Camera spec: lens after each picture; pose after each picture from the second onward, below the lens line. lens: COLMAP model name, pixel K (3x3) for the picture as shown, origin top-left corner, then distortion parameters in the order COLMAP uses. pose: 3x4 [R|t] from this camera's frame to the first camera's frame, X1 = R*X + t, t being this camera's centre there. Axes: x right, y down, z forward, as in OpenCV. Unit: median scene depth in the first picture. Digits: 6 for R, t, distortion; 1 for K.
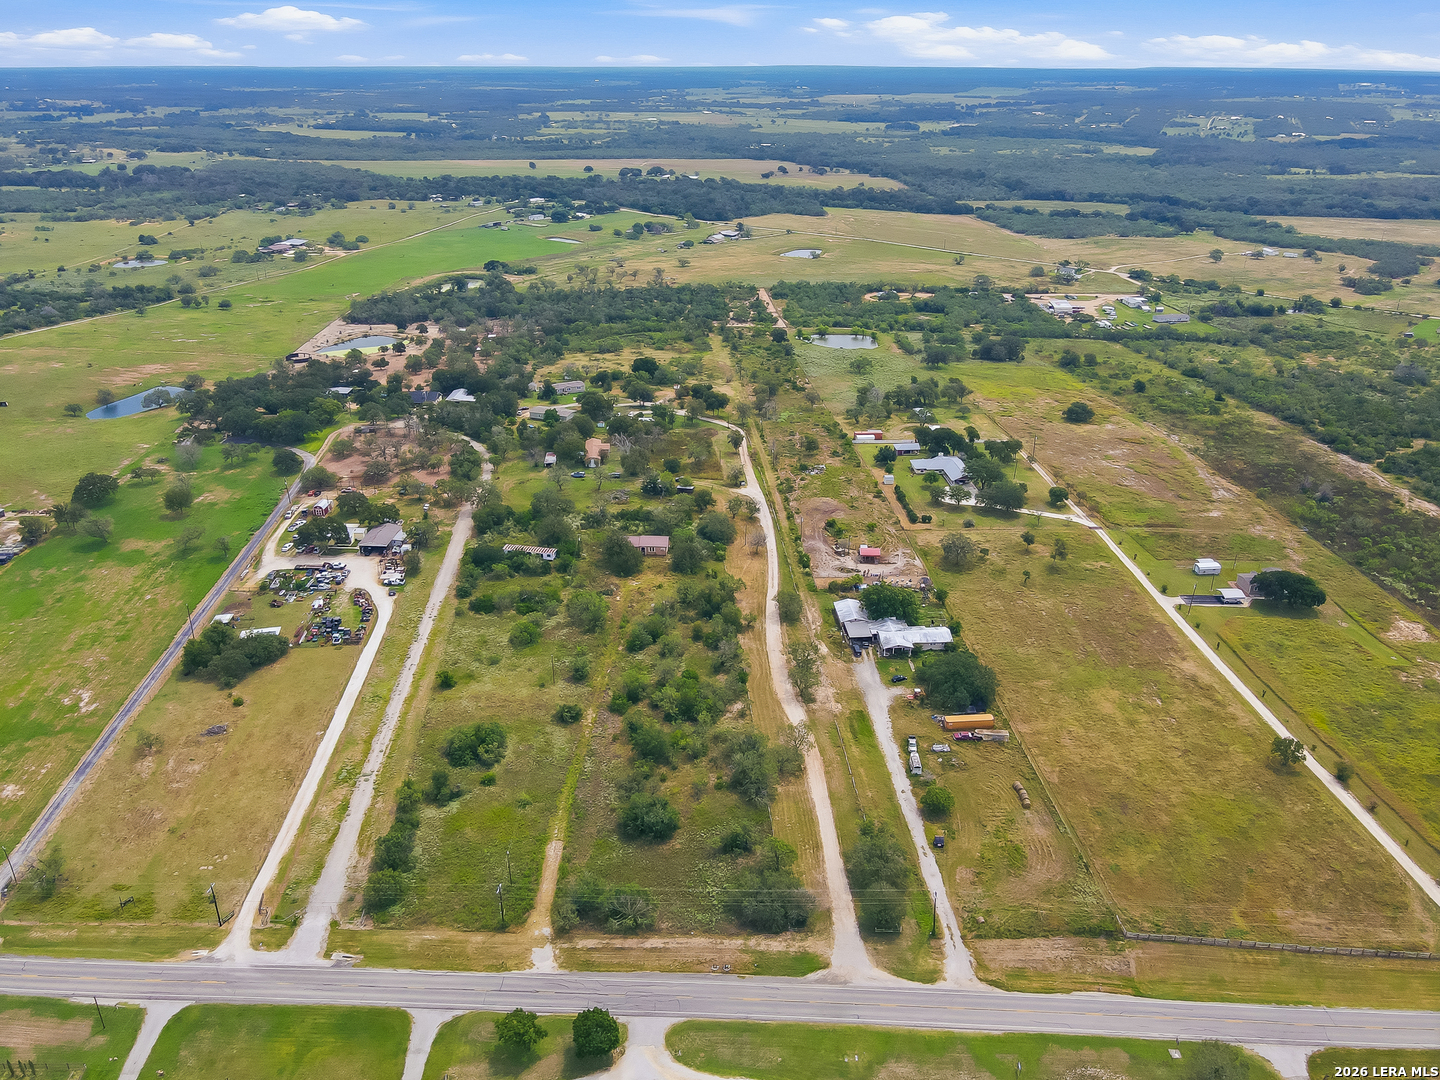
lens RADIAL K [[1068.0, 0, 721.9], [0, 1068.0, 558.7], [0, 0, 1]] dist [0.001151, 0.007801]
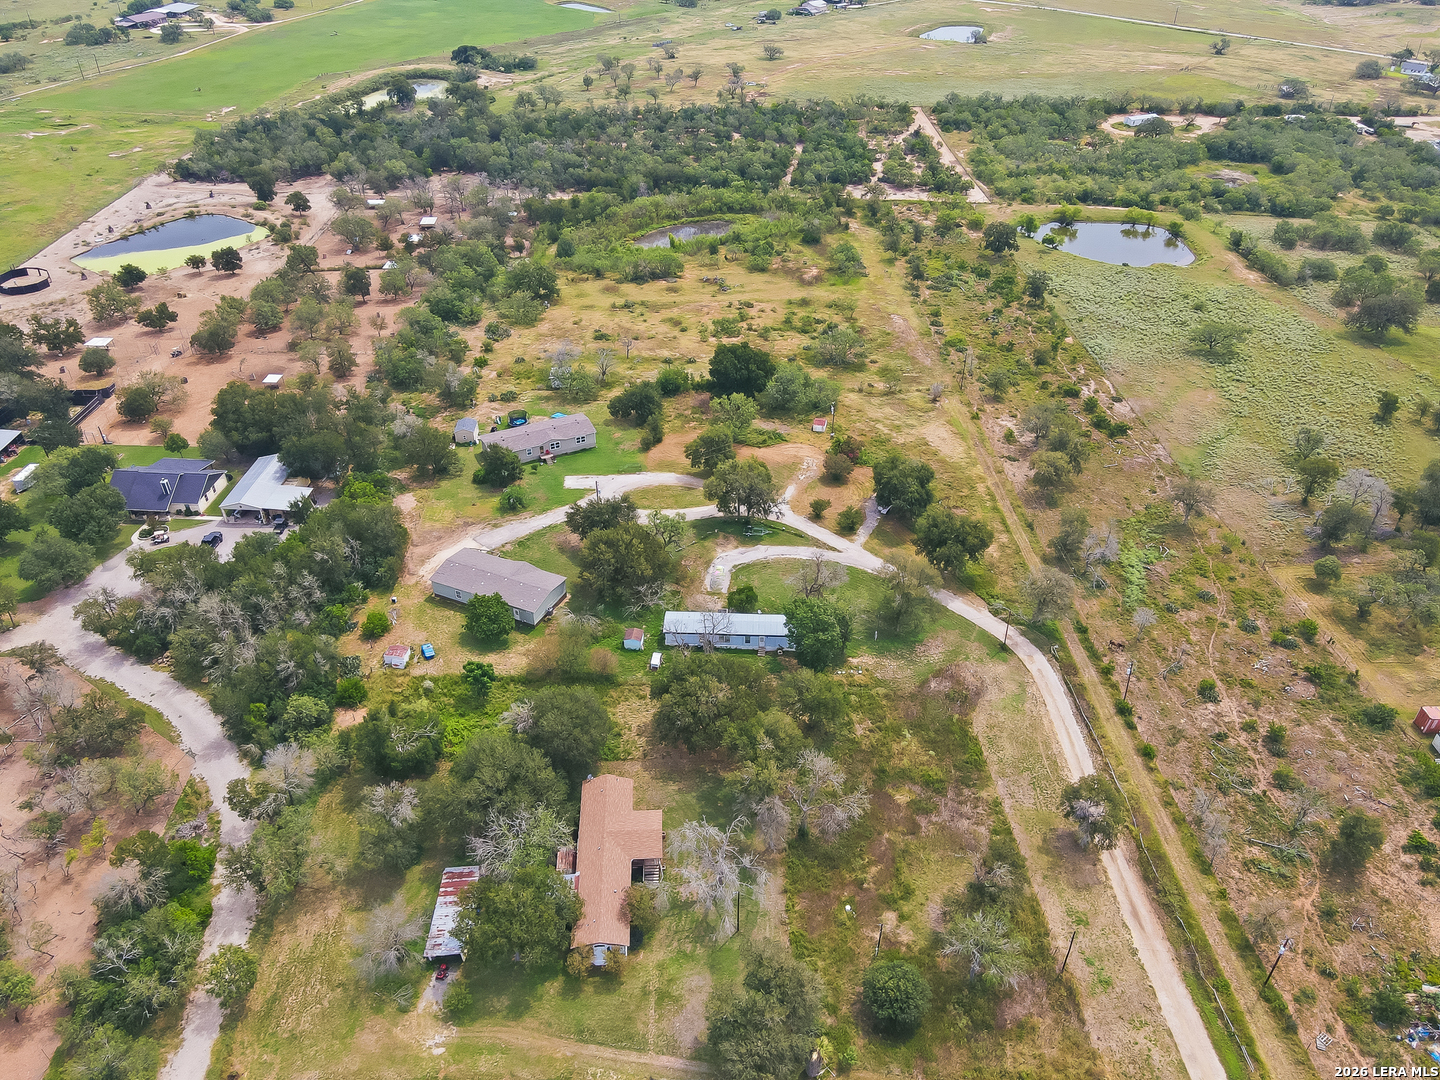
lens RADIAL K [[1047.7, 0, 720.7], [0, 1047.7, 559.1], [0, 0, 1]] dist [-0.003303, 0.025004]
pose [[0.999124, 0.023123, -0.034869, -0.027379], [-0.015668, 0.979543, 0.200625, -0.080201], [0.038794, -0.199903, 0.979047, 0.250222]]
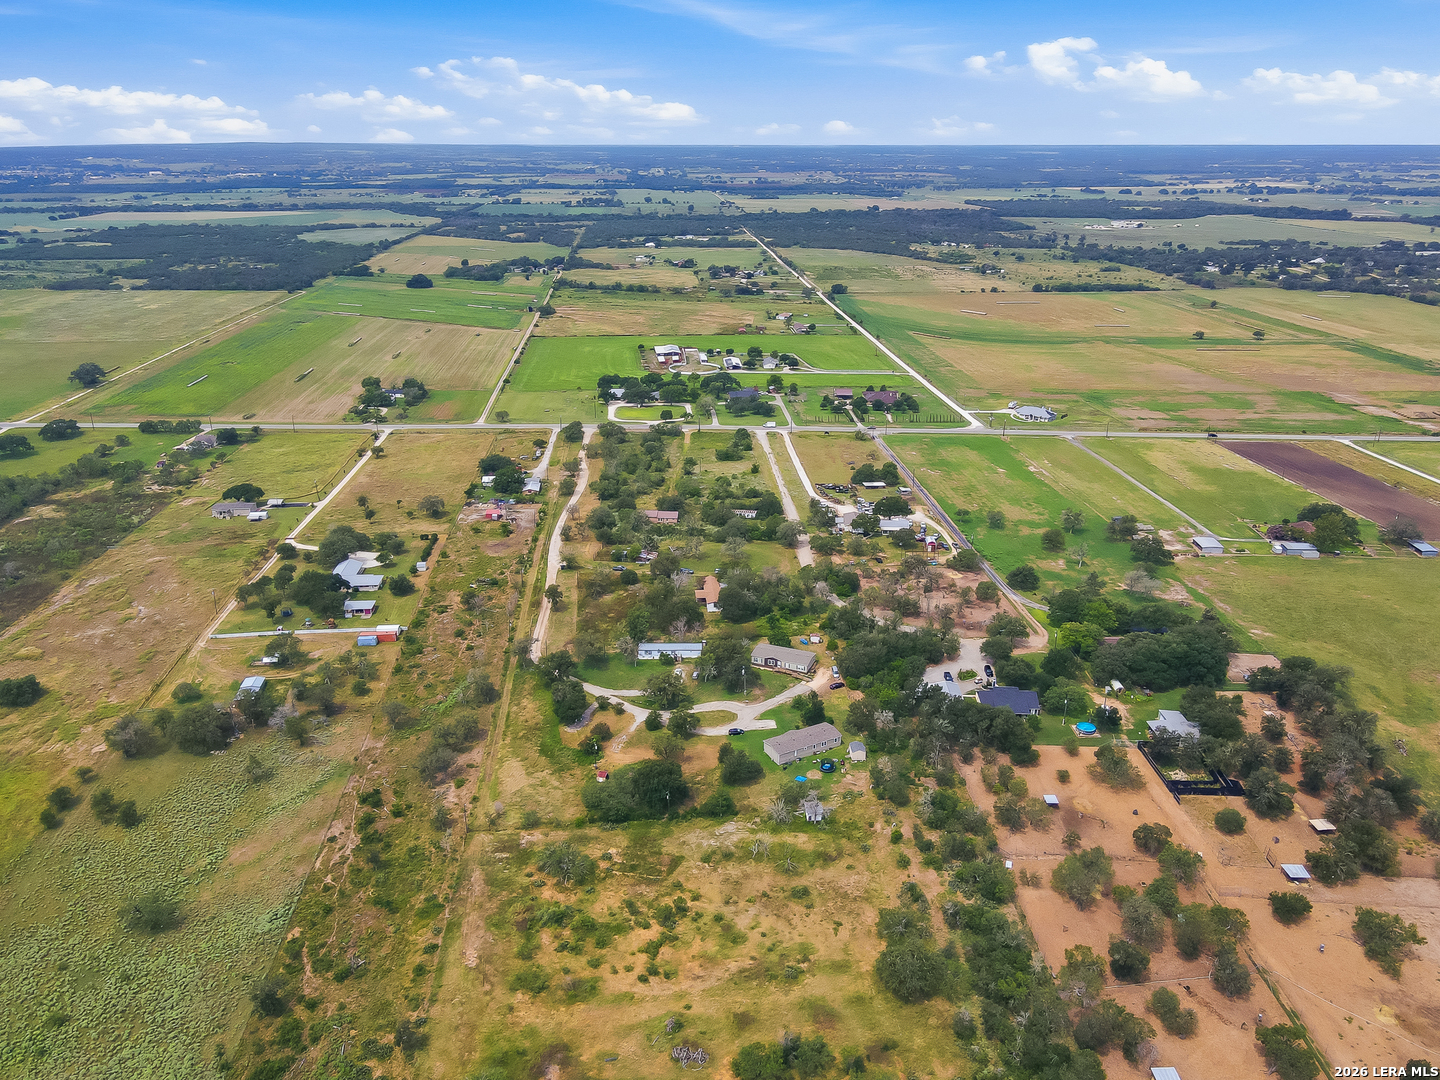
lens RADIAL K [[1081.6, 0, 720.0], [0, 1081.6, 540.0], [0, 0, 1]] dist [-0.004855, 0.008482]
pose [[-0.999997, -0.002070, 0.000861, -0.043047], [-0.000831, 0.698829, 0.715288, -0.269021], [-0.002082, 0.715286, -0.698829, 0.546212]]
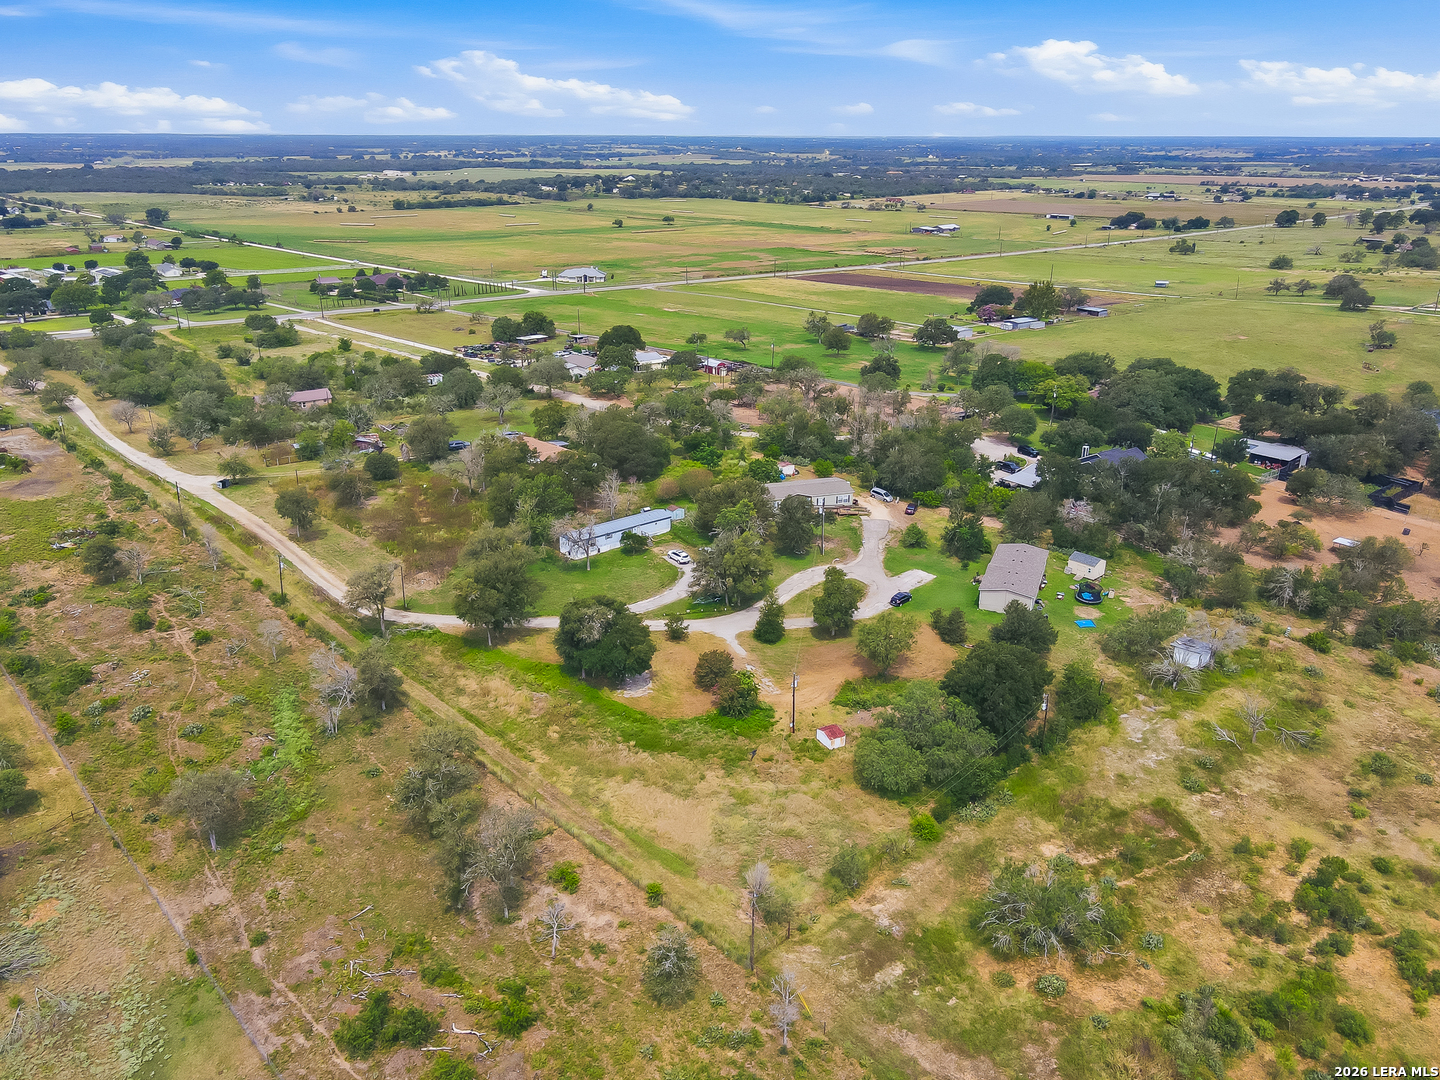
lens RADIAL K [[1093.4, 0, 721.6], [0, 1093.4, 516.7], [0, 0, 1]] dist [0.004445, 0.010389]
pose [[-0.770791, 0.207527, -0.602341, 0.050893], [-0.275233, 0.744205, 0.608609, -0.146560], [0.574568, 0.634895, -0.516508, 0.456241]]
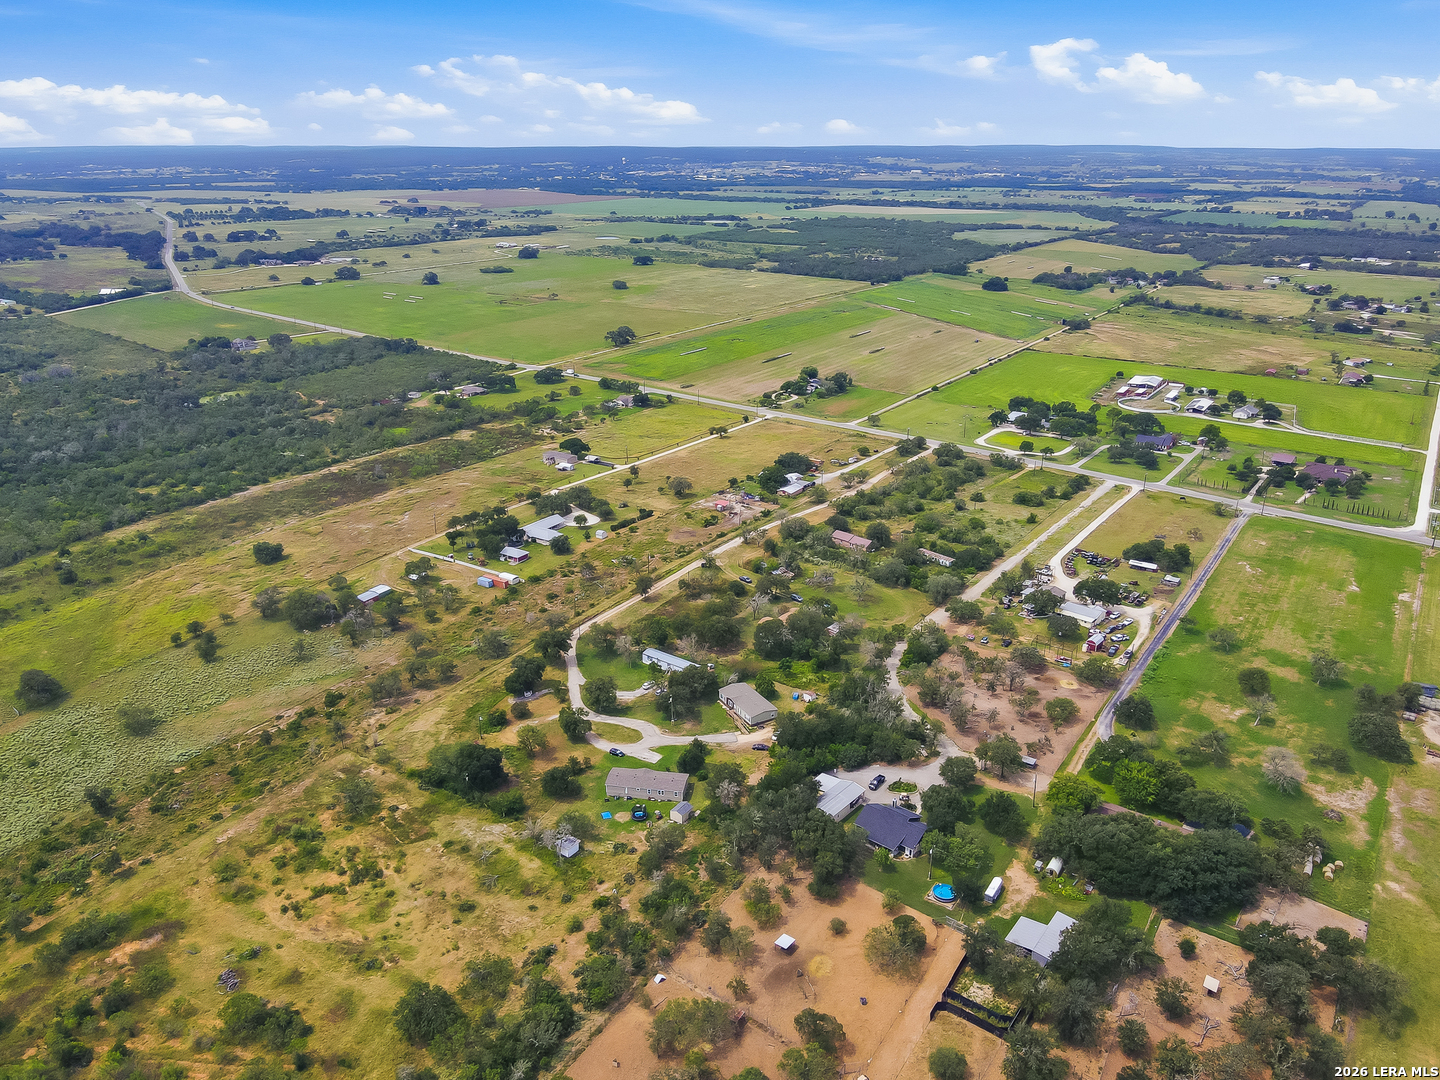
lens RADIAL K [[1097.2, 0, 723.0], [0, 1097.2, 506.3], [0, 0, 1]] dist [-0.020335, 0.003013]
pose [[-0.788656, -0.199942, 0.581416, -0.196194], [0.258687, 0.749965, 0.608797, -0.245460], [-0.557766, 0.630536, -0.539742, 0.488964]]
